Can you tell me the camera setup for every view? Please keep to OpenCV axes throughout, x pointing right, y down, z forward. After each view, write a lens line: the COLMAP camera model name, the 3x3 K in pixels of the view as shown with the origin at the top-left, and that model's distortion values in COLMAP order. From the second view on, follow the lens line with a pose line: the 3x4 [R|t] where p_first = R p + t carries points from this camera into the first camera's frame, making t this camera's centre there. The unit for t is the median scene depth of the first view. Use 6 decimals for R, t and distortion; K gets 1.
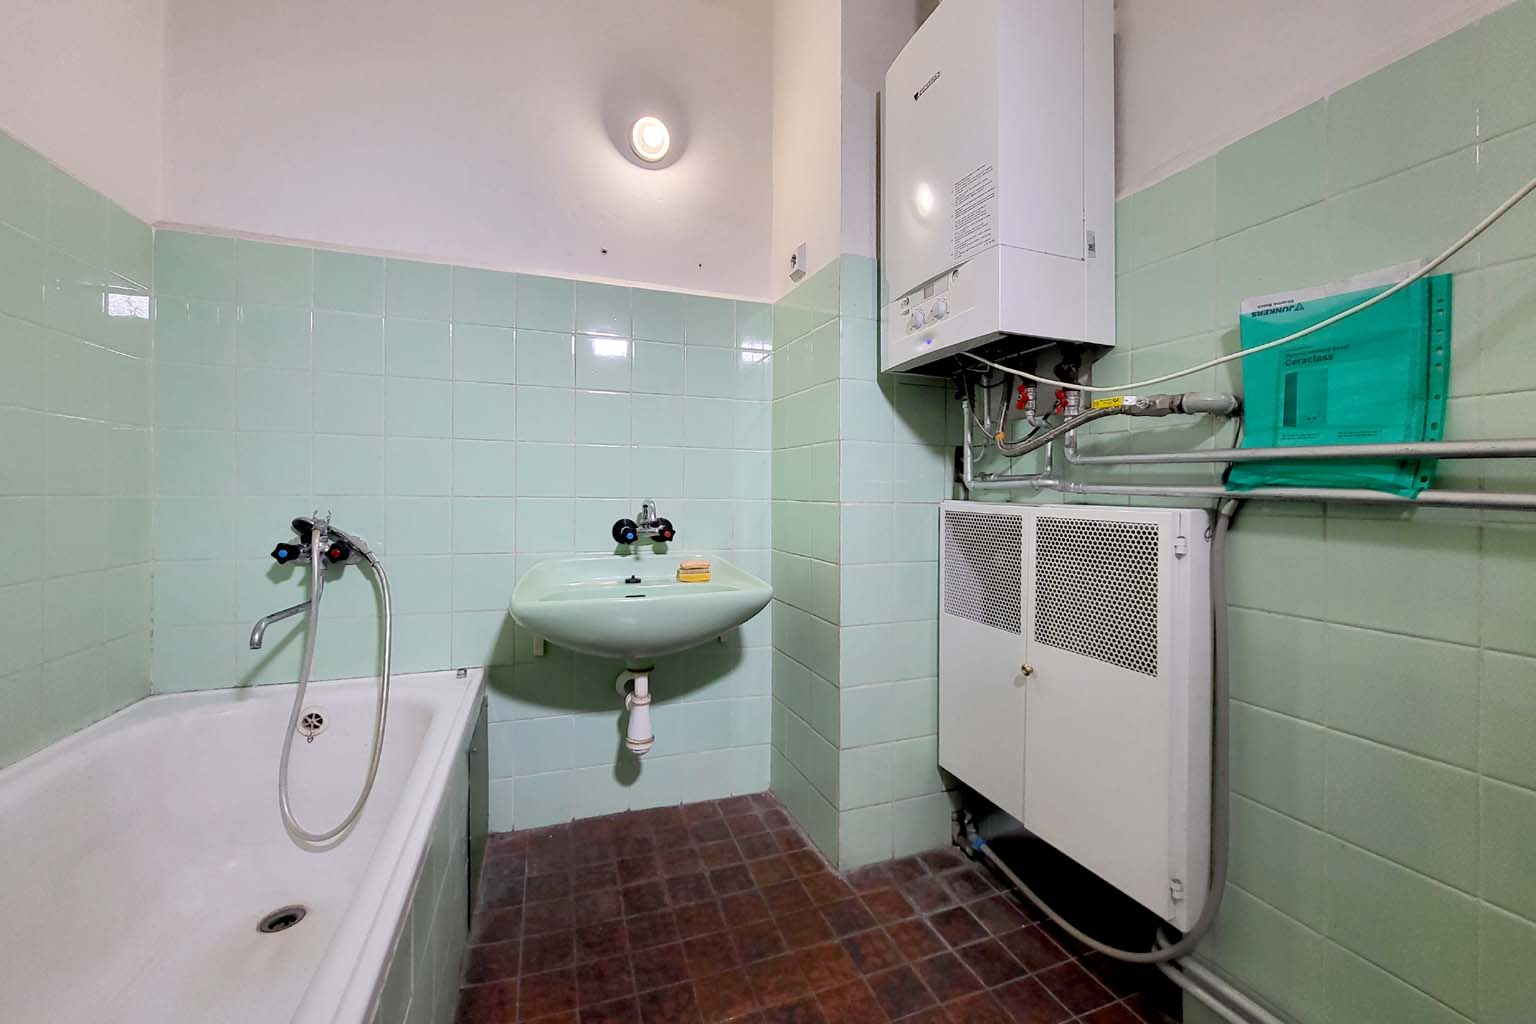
lens RADIAL K [[606.6, 0, 765.6], [0, 606.6, 482.6], [0, 0, 1]] dist [0.000254, -0.000624]
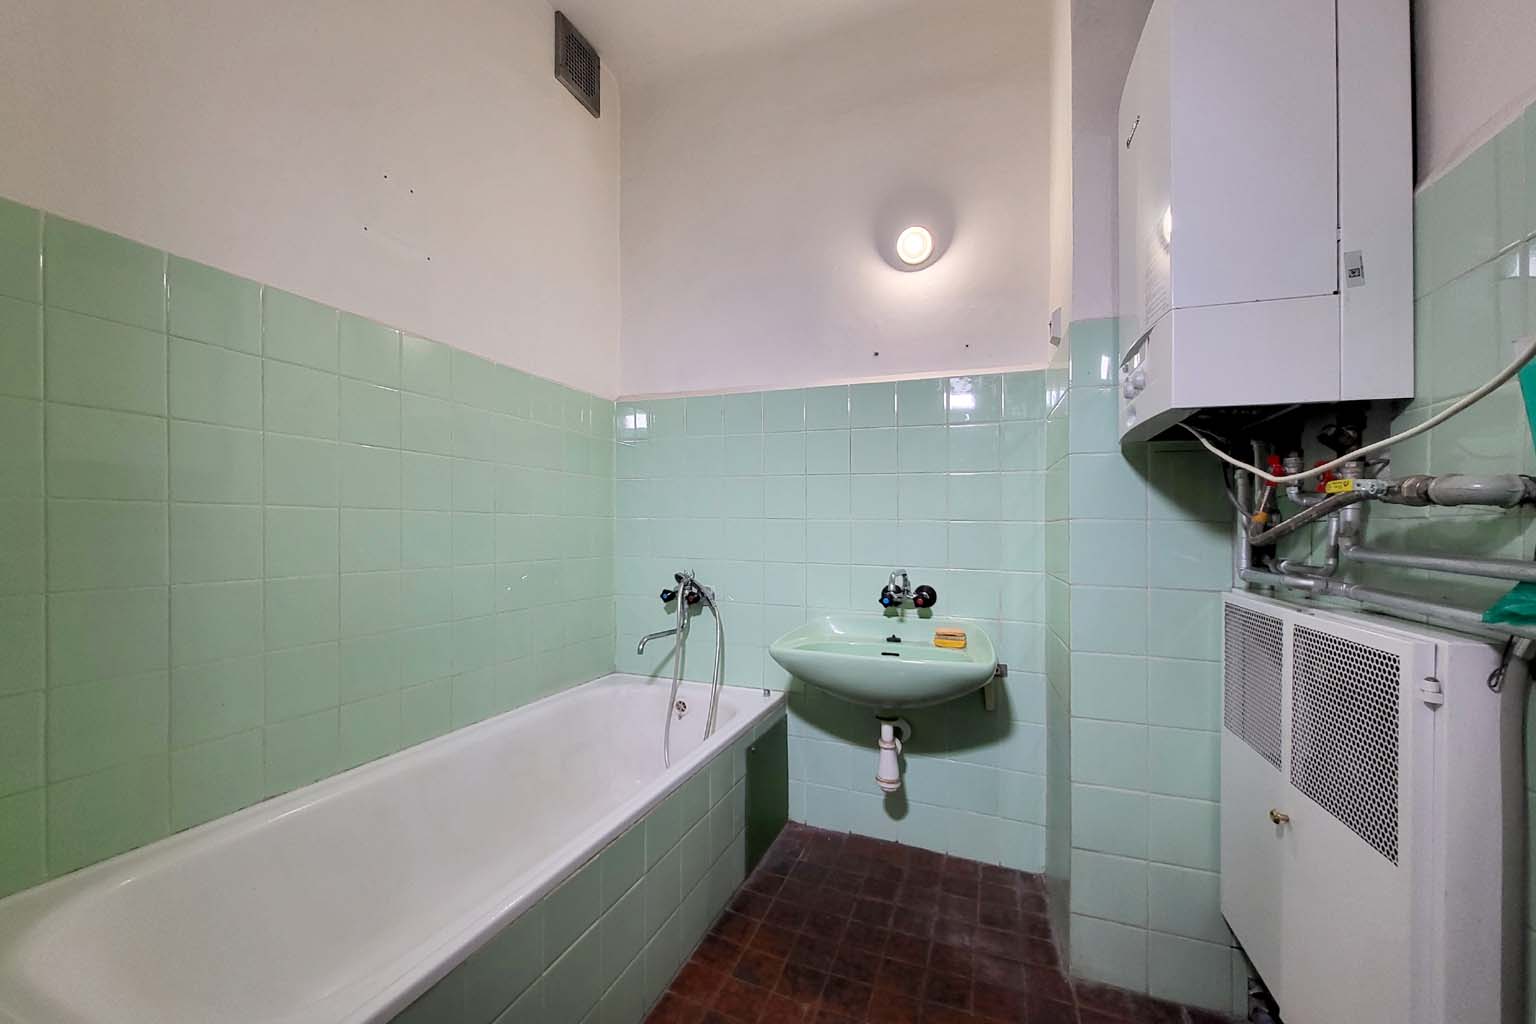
lens RADIAL K [[606.6, 0, 757.2], [0, 606.6, 520.7], [0, 0, 1]] dist [0.000254, -0.000624]
pose [[0.757515, -0.004007, -0.652806, 0.380932], [-0.000113, 0.999980, -0.006270, -0.063178], [0.652818, 0.004824, 0.757499, -0.038041]]
